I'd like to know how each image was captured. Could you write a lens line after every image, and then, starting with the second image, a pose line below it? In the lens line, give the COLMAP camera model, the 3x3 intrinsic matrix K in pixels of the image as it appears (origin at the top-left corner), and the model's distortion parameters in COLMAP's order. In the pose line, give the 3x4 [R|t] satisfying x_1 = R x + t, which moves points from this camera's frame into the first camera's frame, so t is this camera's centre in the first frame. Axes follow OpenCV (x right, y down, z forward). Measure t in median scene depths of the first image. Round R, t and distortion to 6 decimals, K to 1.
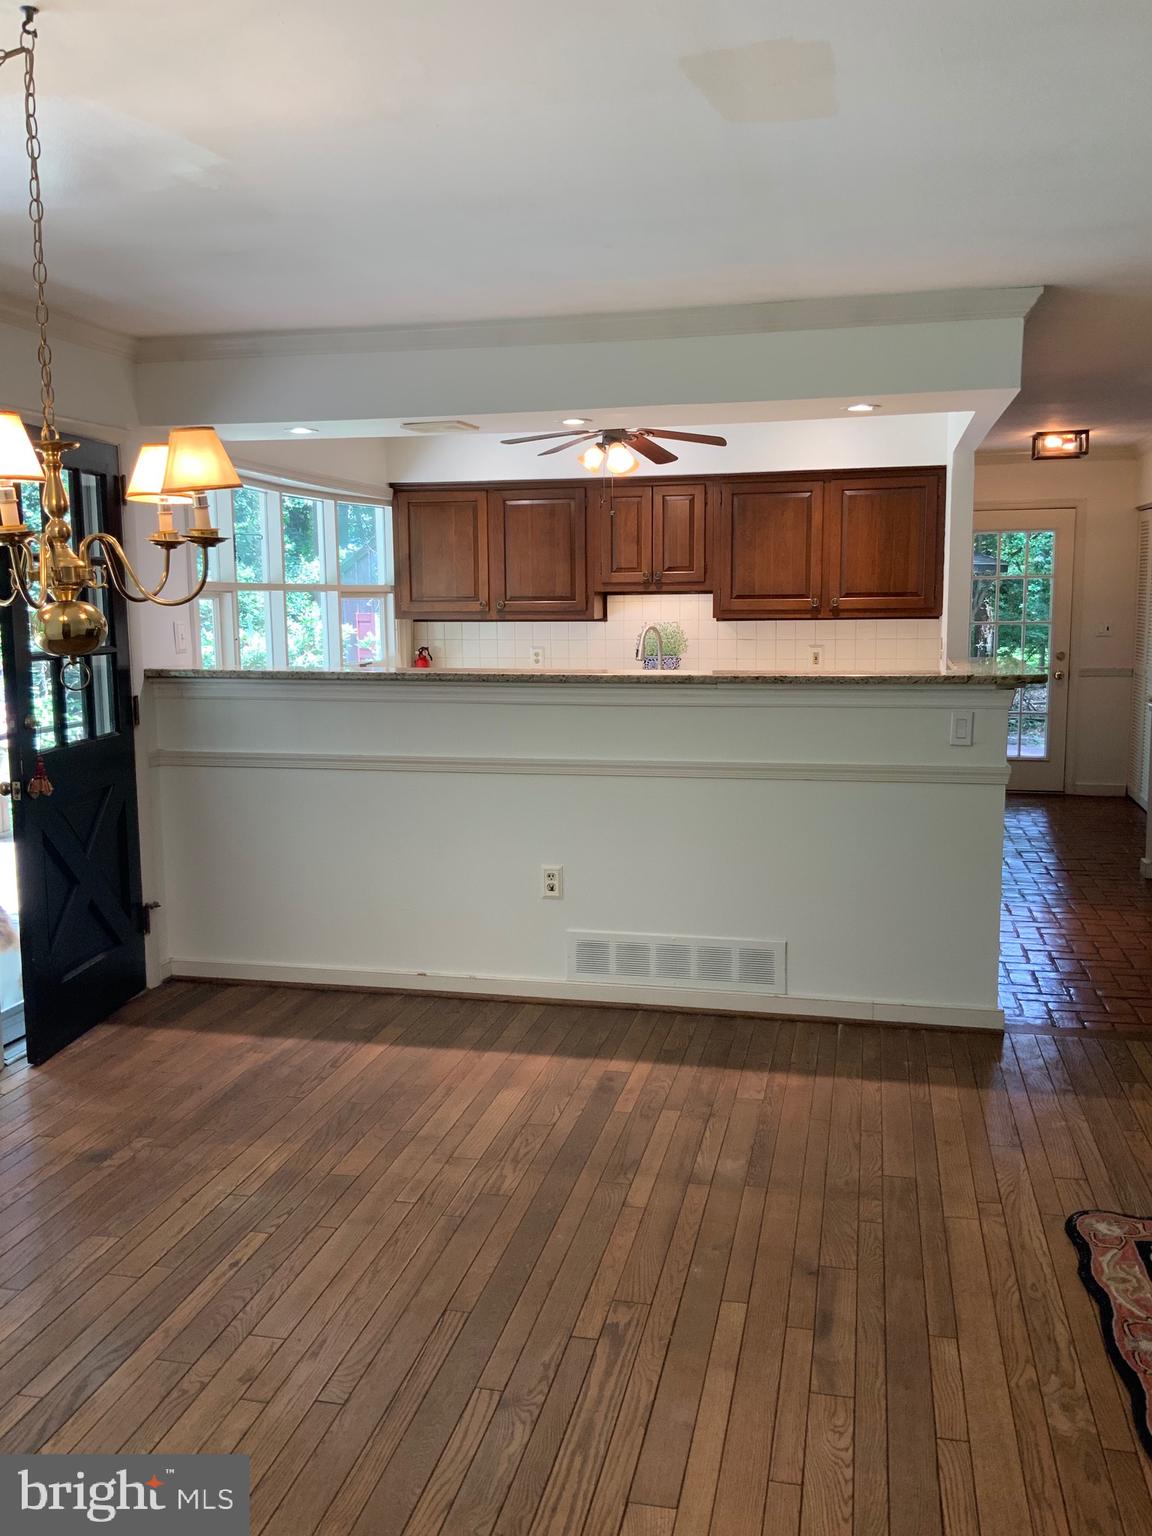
lens RADIAL K [[1281.1, 0, 580.2], [0, 1281.1, 774.3], [0, 0, 1]] dist [0.075646, -0.127281]
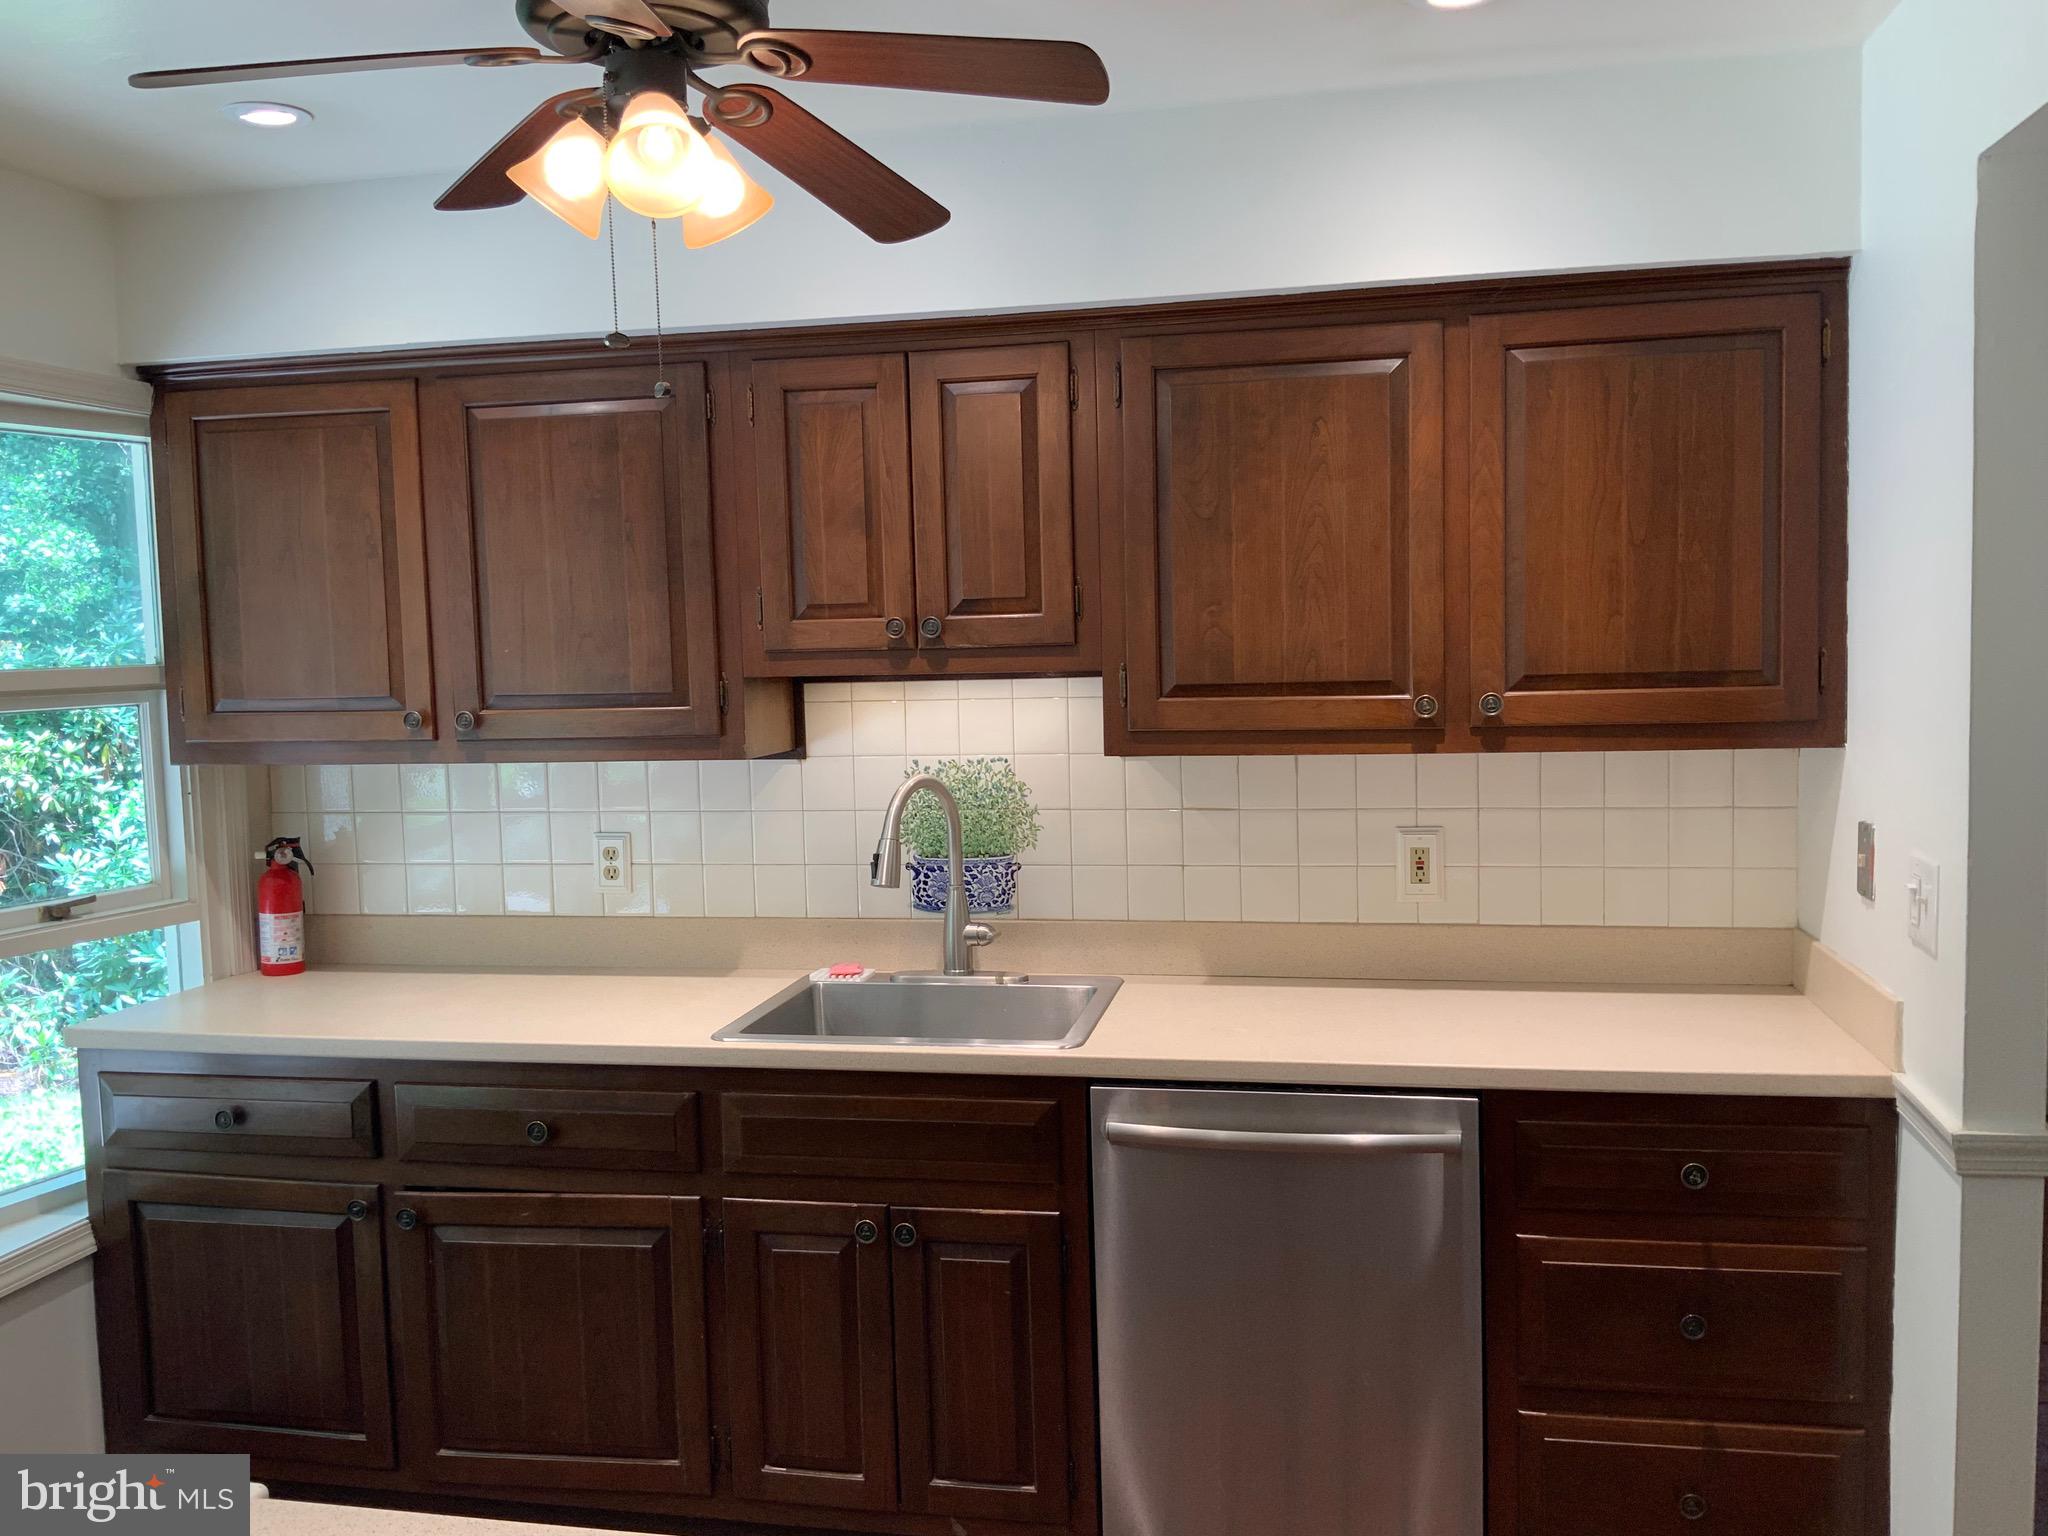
lens RADIAL K [[1708.2, 0, 1014.0], [0, 1708.2, 766.5], [0, 0, 1]] dist [0.075646, -0.127281]
pose [[0.999585, -0.018435, 0.022154, 0.070486], [0.019833, 0.997712, -0.064637, -0.090586], [-0.020912, 0.065049, 0.997663, 0.566835]]
